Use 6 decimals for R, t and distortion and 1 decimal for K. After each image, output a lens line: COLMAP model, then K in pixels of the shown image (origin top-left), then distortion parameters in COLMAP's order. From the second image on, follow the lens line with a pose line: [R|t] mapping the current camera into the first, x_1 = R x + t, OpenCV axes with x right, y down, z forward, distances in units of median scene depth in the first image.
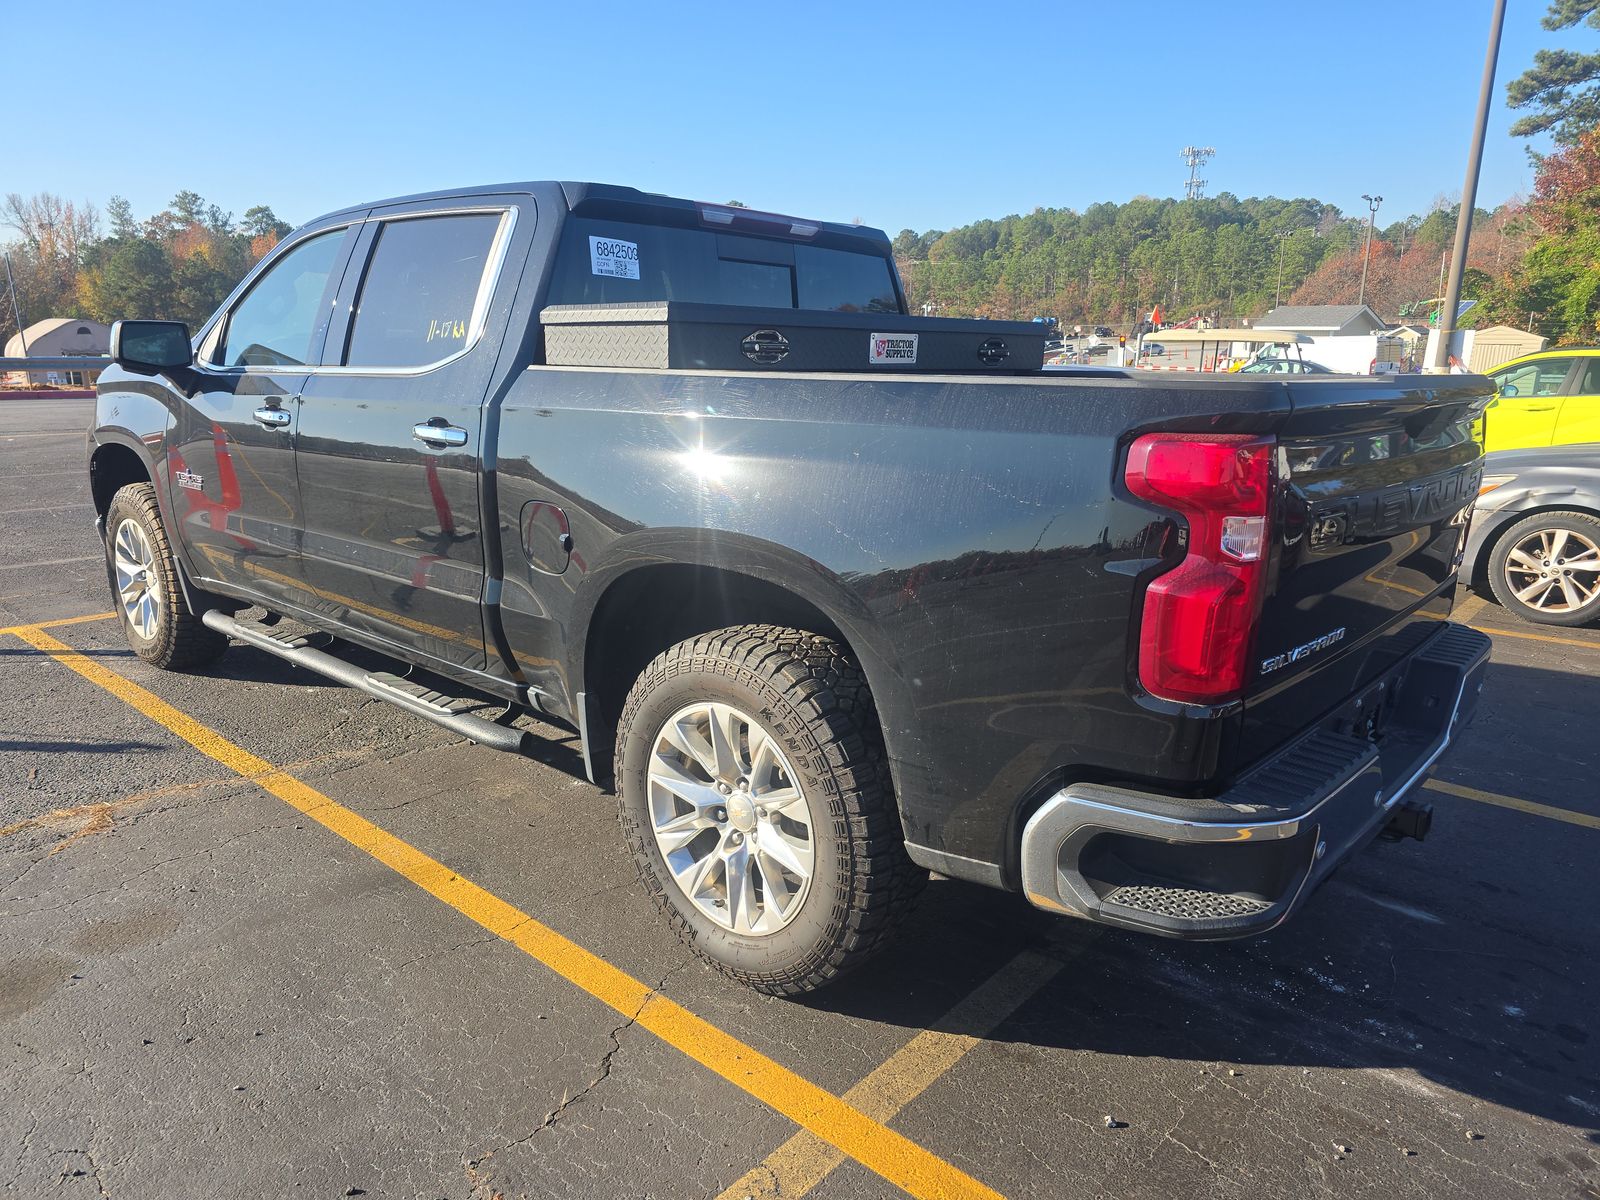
lens RADIAL K [[1076.8, 0, 800.0], [0, 1076.8, 600.0], [0, 0, 1]] dist [0.038623, -0.027407]
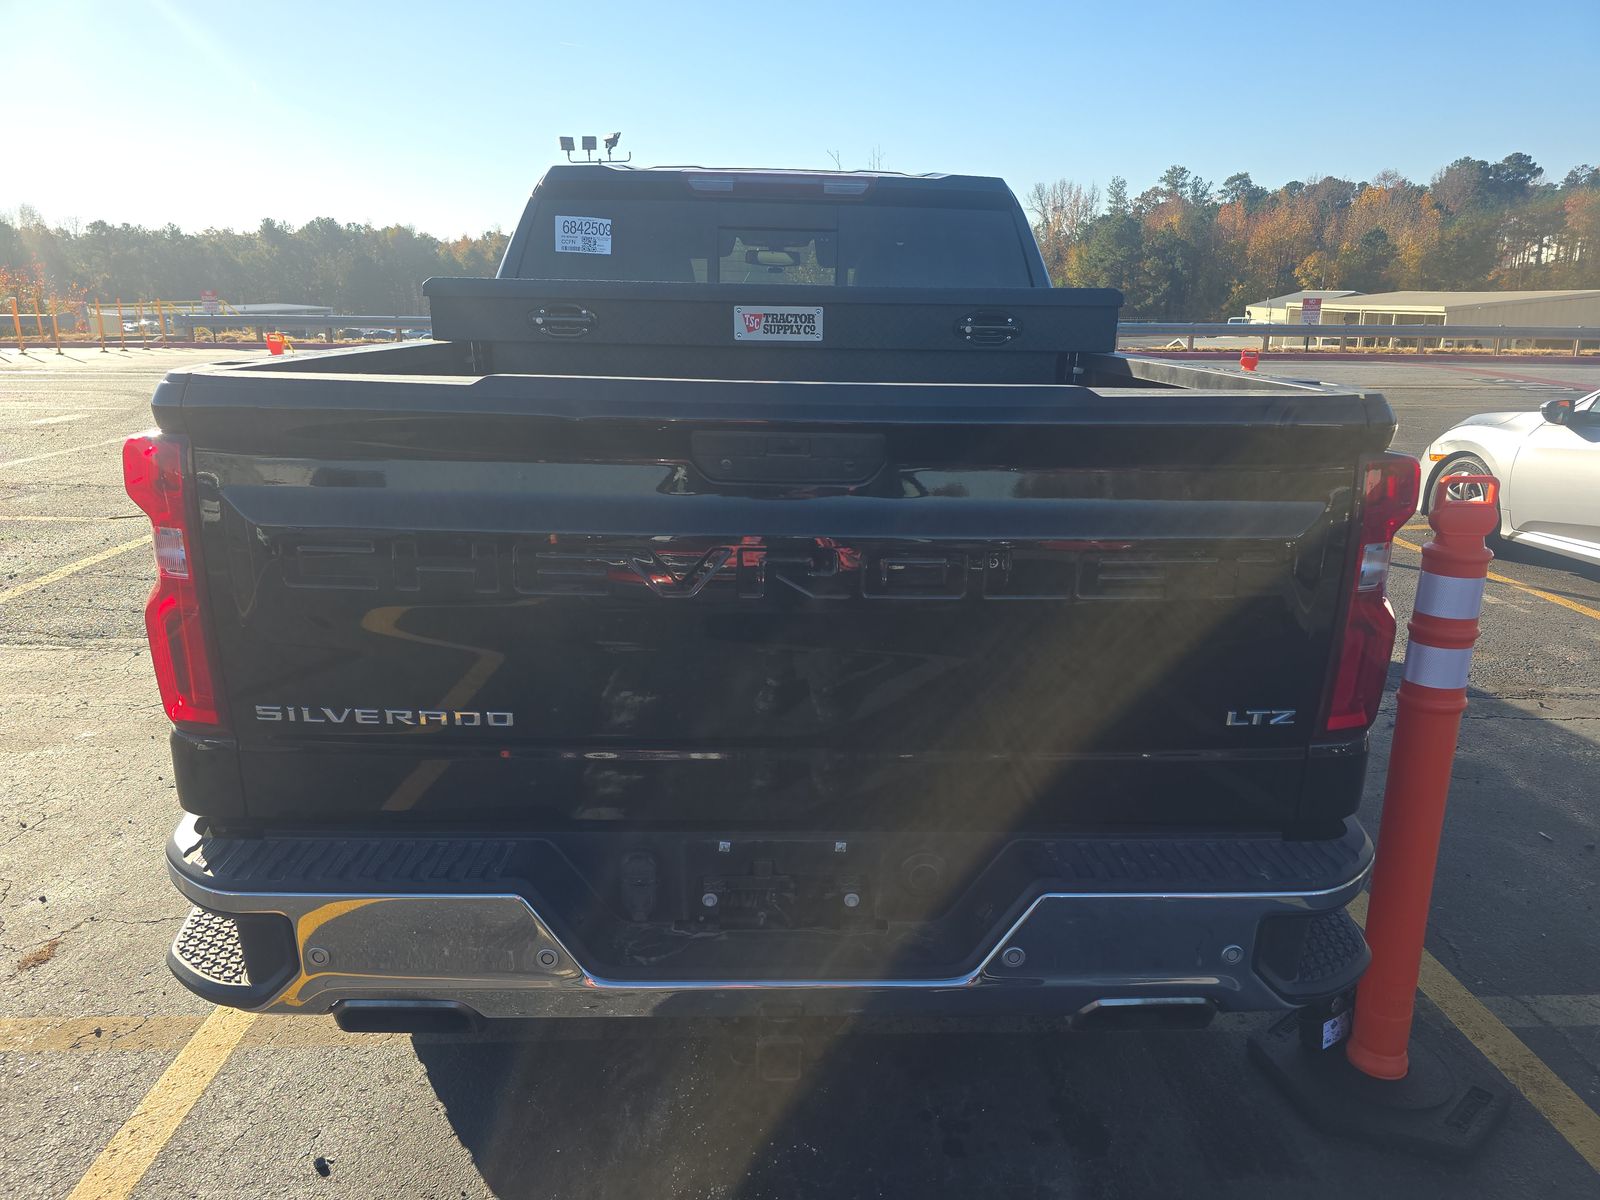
lens RADIAL K [[1060.1, 0, 797.9], [0, 1060.1, 608.5], [0, 0, 1]] dist [0.036979, -0.021313]
pose [[0.687439, 0.196260, -0.699221, 0.764907], [-0.166412, 0.979744, 0.111390, -0.106707], [0.706920, 0.039785, 0.706174, 0.417503]]
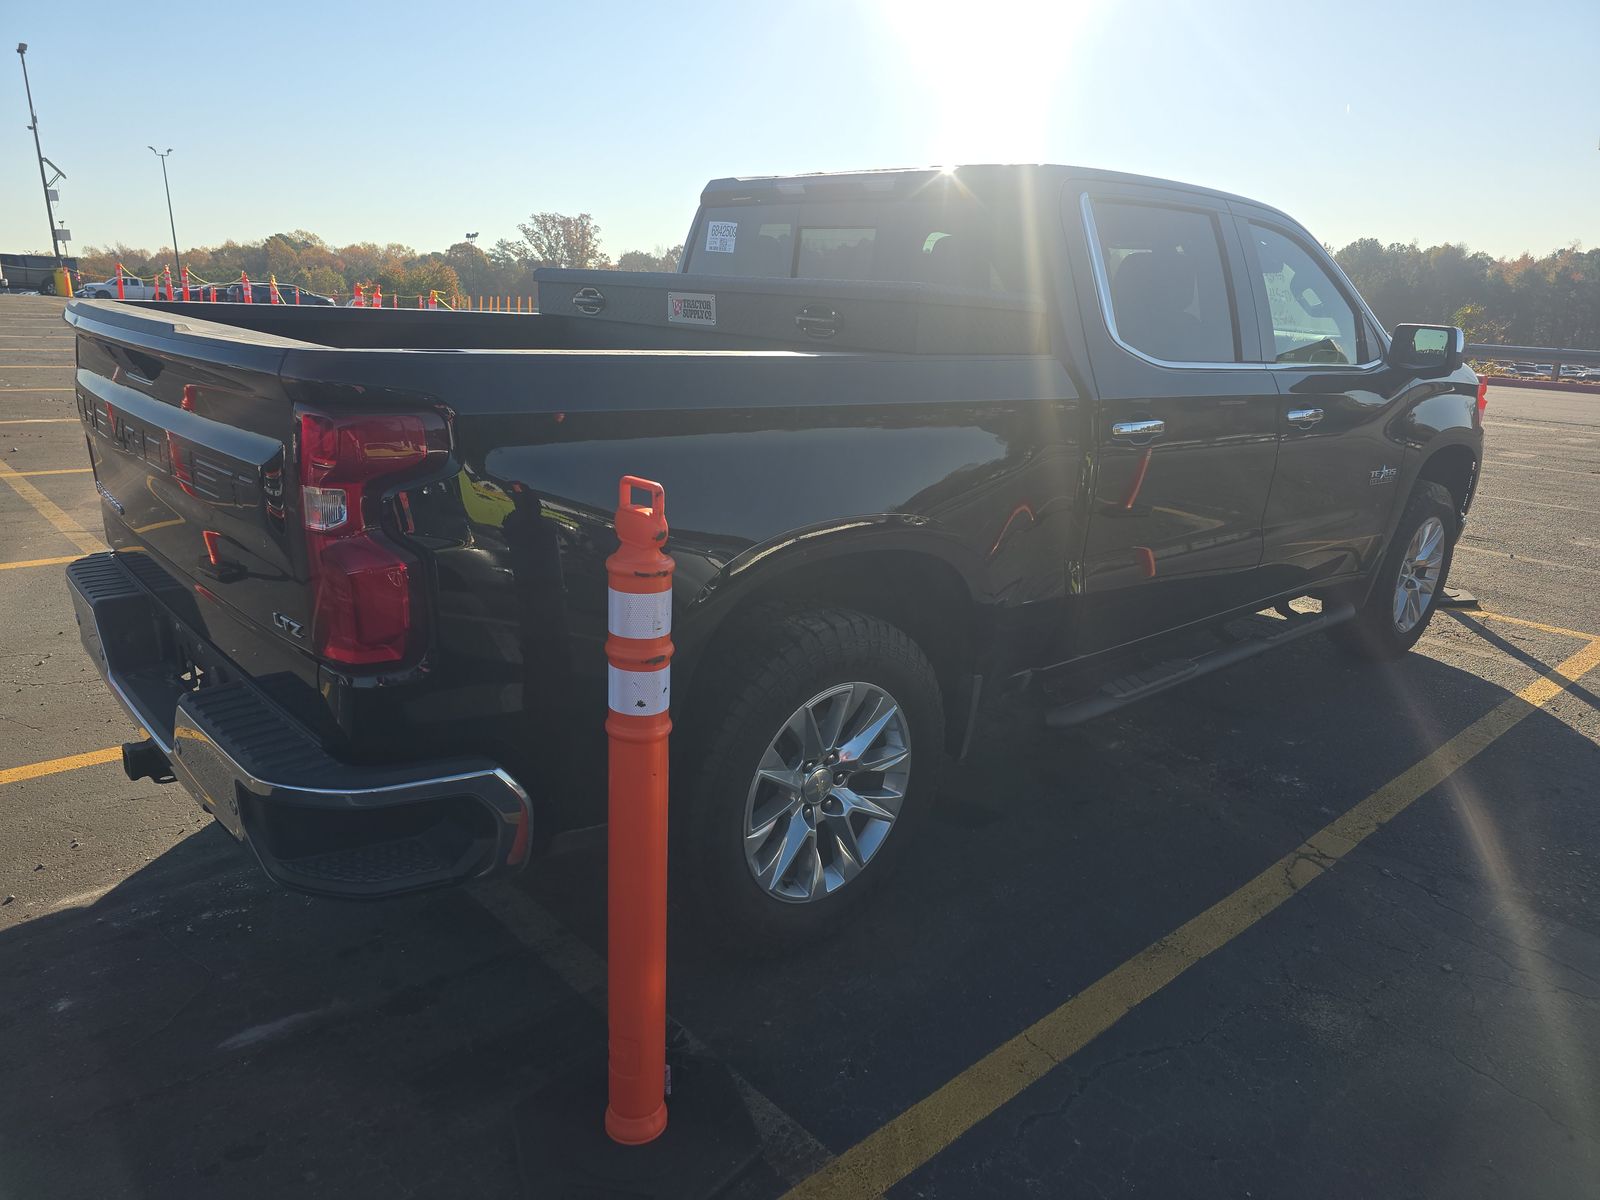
lens RADIAL K [[1076.8, 0, 800.0], [0, 1076.8, 600.0], [0, 0, 1]] dist [0.038623, -0.027407]
pose [[-0.106987, 0.253683, -0.961352, 1.116363], [-0.271928, 0.922571, 0.273712, -0.290588], [0.956352, 0.290702, -0.029720, 1.227146]]
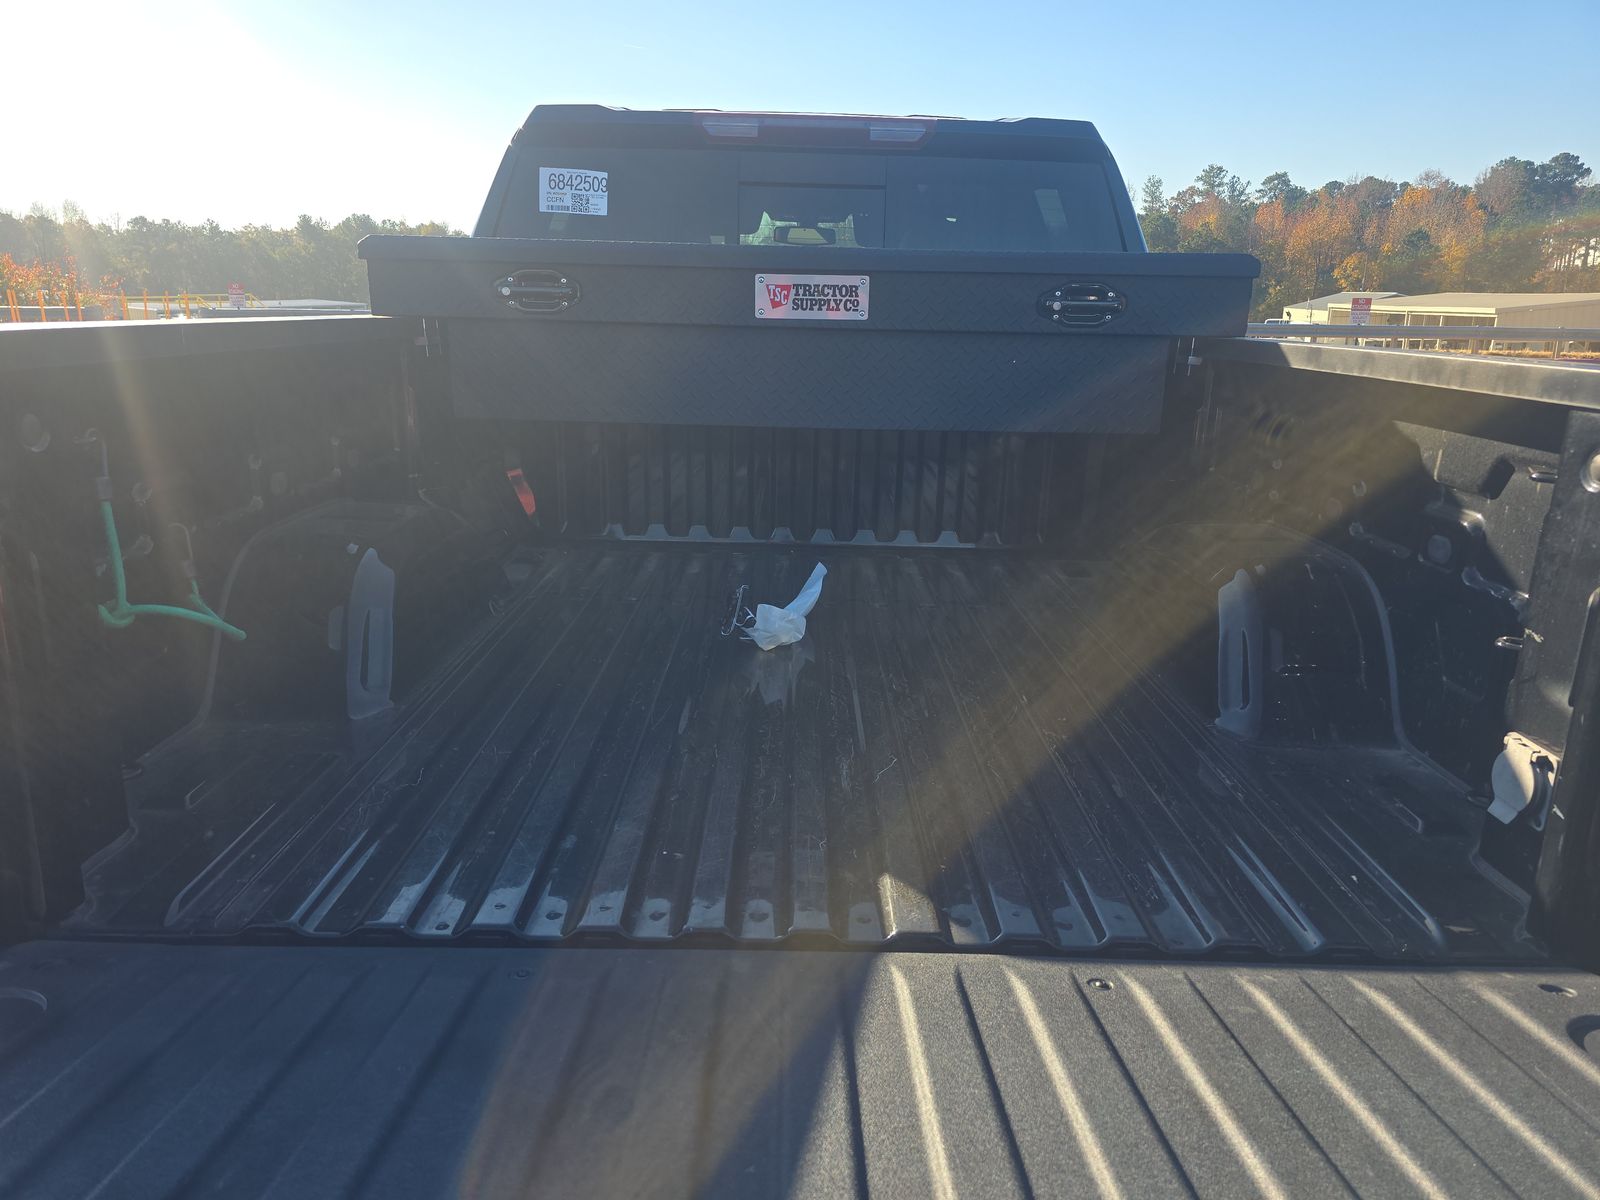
lens RADIAL K [[1060.1, 0, 797.9], [0, 1060.1, 608.5], [0, 0, 1]] dist [0.036979, -0.021313]
pose [[0.667216, 0.205975, -0.715819, 0.618702], [-0.176594, 0.977350, 0.116626, -0.119171], [0.723628, 0.048595, 0.688477, 0.549136]]
